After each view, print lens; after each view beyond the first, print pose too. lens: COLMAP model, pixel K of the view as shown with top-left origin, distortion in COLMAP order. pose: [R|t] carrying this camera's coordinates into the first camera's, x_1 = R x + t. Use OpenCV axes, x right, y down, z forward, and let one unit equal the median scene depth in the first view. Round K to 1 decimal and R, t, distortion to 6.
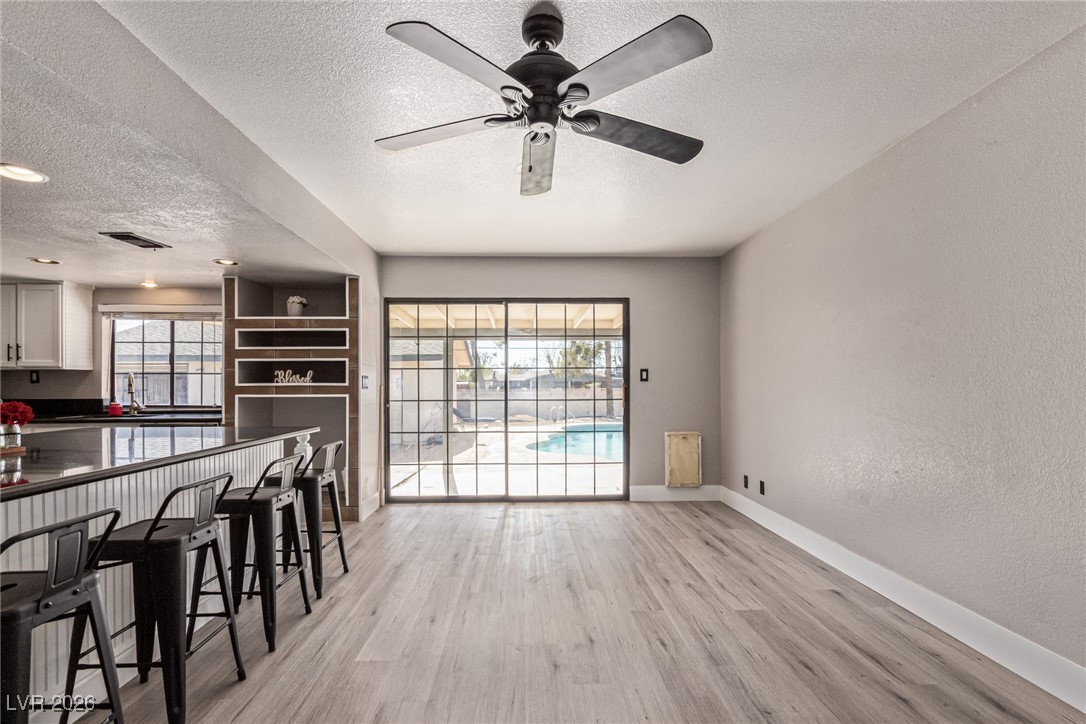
lens RADIAL K [[508.1, 0, 541.5], [0, 508.1, 387.1], [0, 0, 1]] dist [-0.000534, -0.000223]
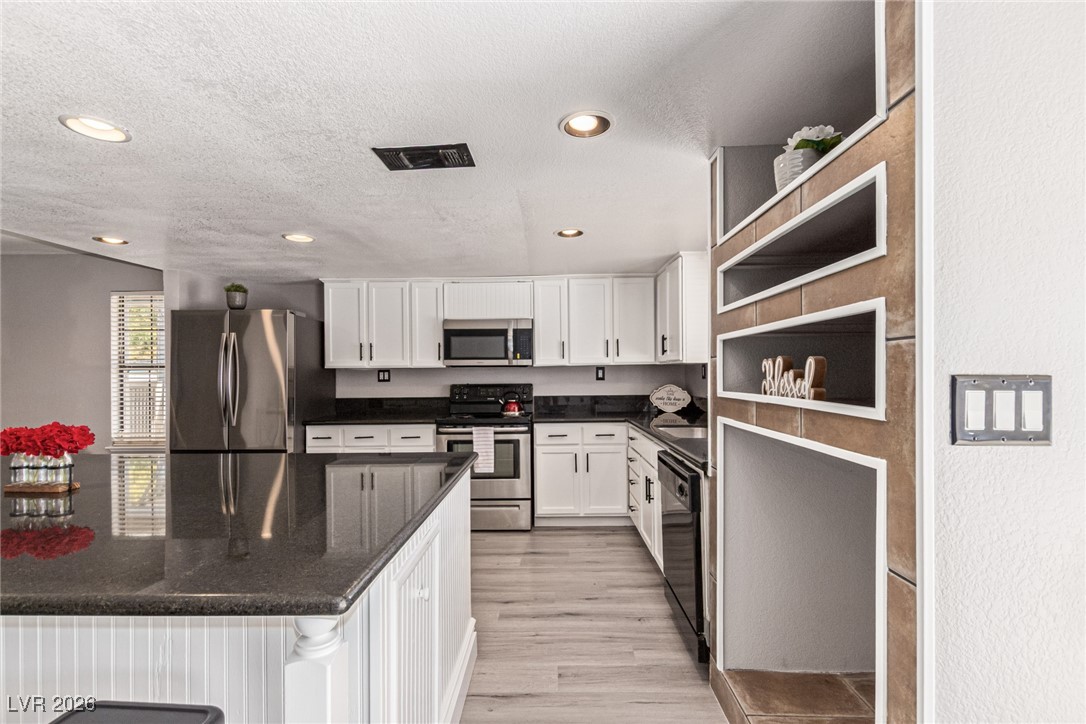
lens RADIAL K [[501.8, 0, 541.6], [0, 501.8, 368.5], [0, 0, 1]] dist [0.000840, -0.000507]
pose [[-0.053607, -0.004663, -0.998551, -0.152394], [0.003818, 0.999981, -0.004875, -0.025013], [0.998555, -0.004074, -0.053588, 0.858734]]
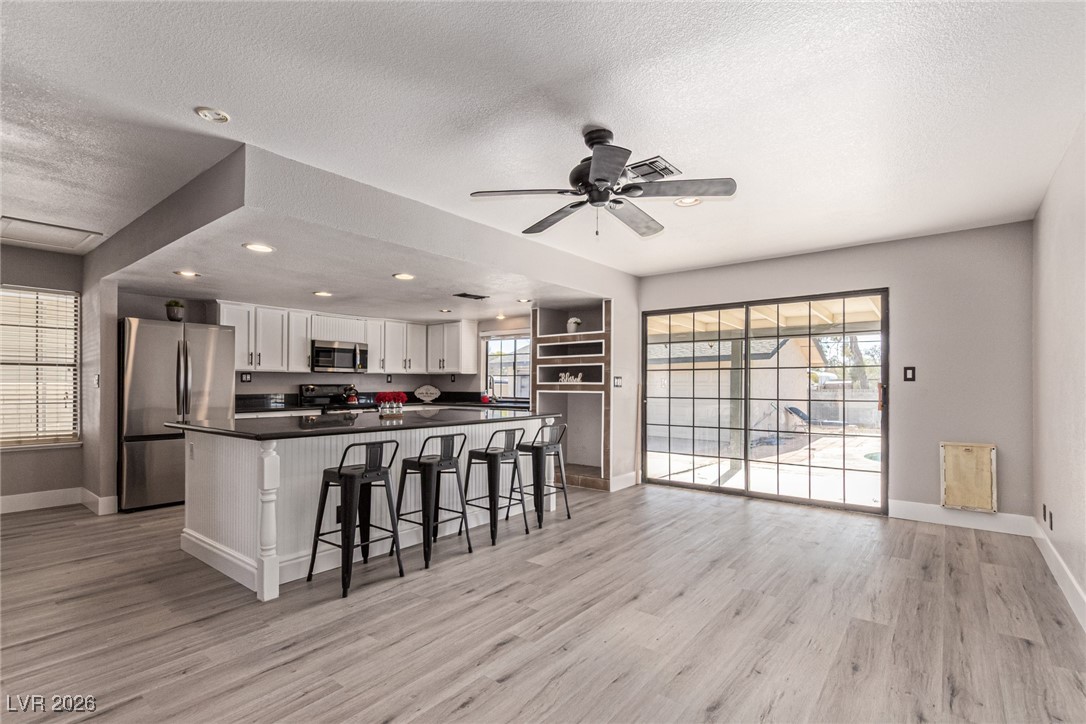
lens RADIAL K [[508.1, 0, 541.5], [0, 508.1, 387.1], [0, 0, 1]] dist [-0.000534, -0.000223]
pose [[0.758007, 0.008445, -0.652192, 0.337797], [-0.006512, 0.999964, 0.005379, -0.001990], [0.652214, 0.000170, 0.758035, -0.077521]]
